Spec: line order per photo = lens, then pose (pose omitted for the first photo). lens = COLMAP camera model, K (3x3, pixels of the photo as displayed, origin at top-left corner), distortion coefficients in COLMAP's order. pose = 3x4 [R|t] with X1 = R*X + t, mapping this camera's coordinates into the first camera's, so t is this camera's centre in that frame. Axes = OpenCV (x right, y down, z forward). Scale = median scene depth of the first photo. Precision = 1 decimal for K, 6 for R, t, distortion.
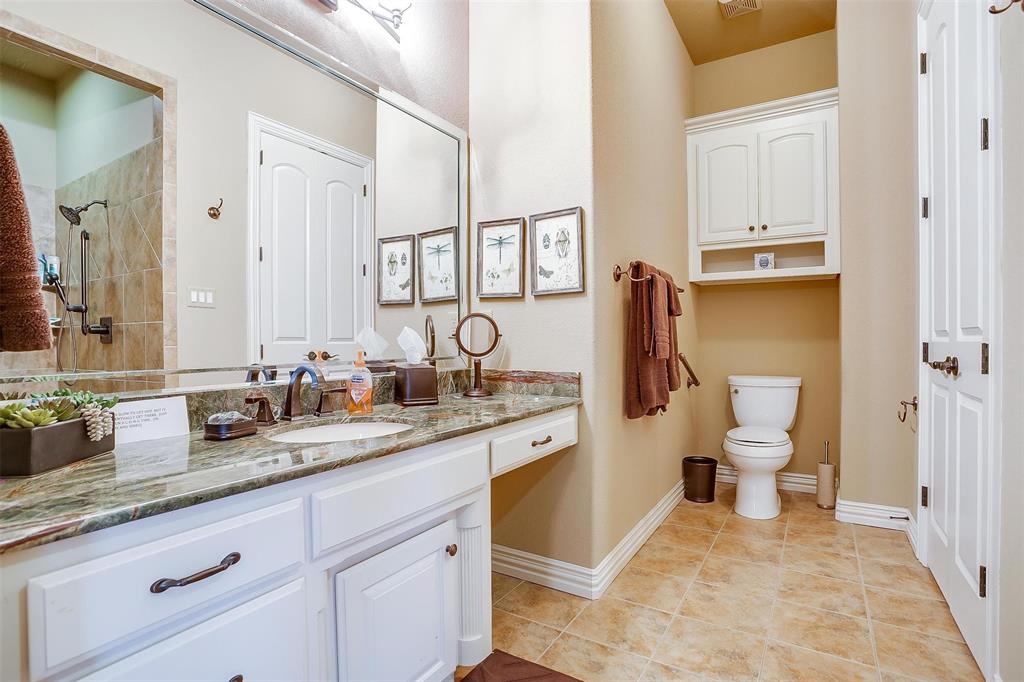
lens RADIAL K [[504.8, 0, 507.2], [0, 504.8, 337.7], [0, 0, 1]] dist [-0.065021, 0.025997]
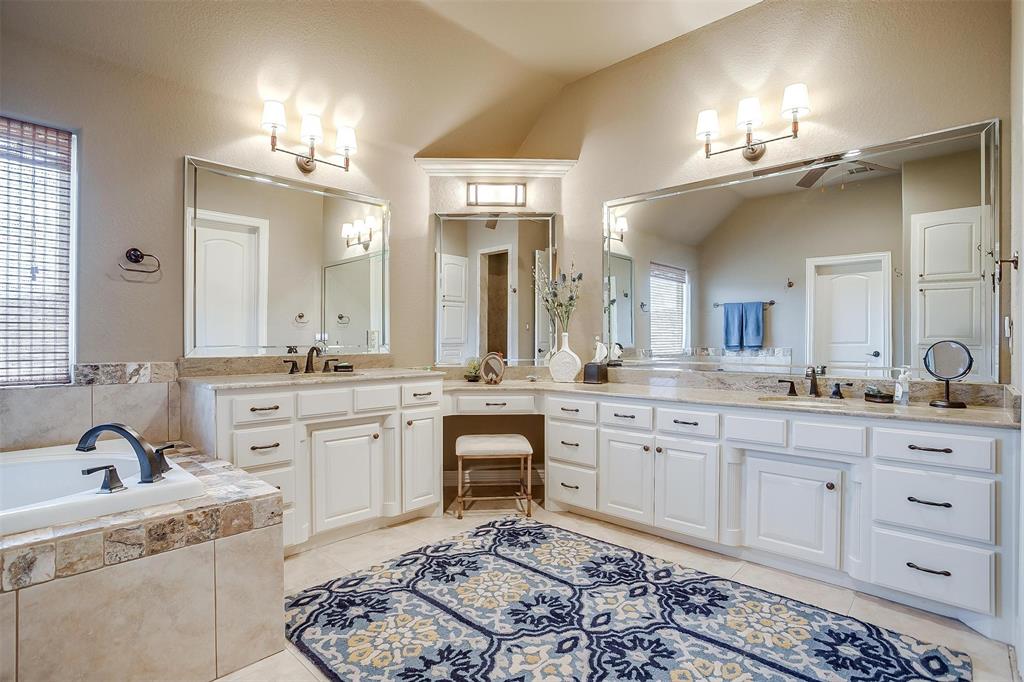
lens RADIAL K [[508.1, 0, 507.9], [0, 508.1, 336.9], [0, 0, 1]] dist [-0.050924, 0.030010]
pose [[0.979746, 0.000970, -0.200242, 0.842630], [-0.001971, 0.999987, -0.004800, 0.023532], [0.200235, 0.005098, 0.979735, -0.947766]]
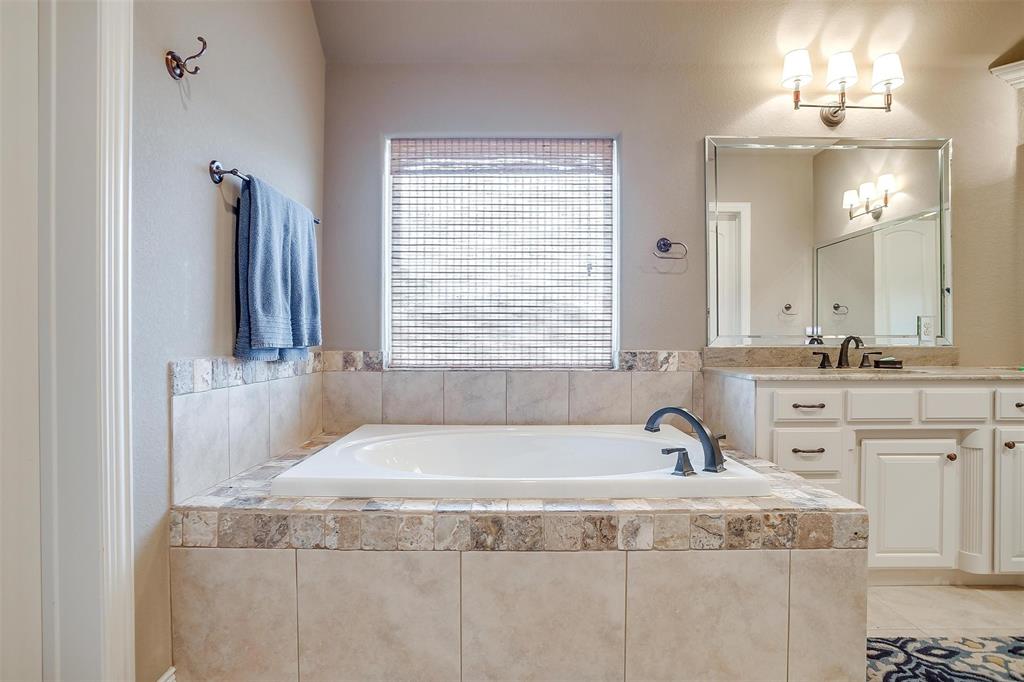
lens RADIAL K [[550.9, 0, 511.2], [0, 550.9, 337.3], [0, 0, 1]] dist [-0.053786, 0.037596]
pose [[0.550874, -0.003911, -0.834579, 0.520979], [-0.001233, 0.999984, -0.005500, 0.073641], [0.834587, 0.004059, 0.550861, -1.026730]]
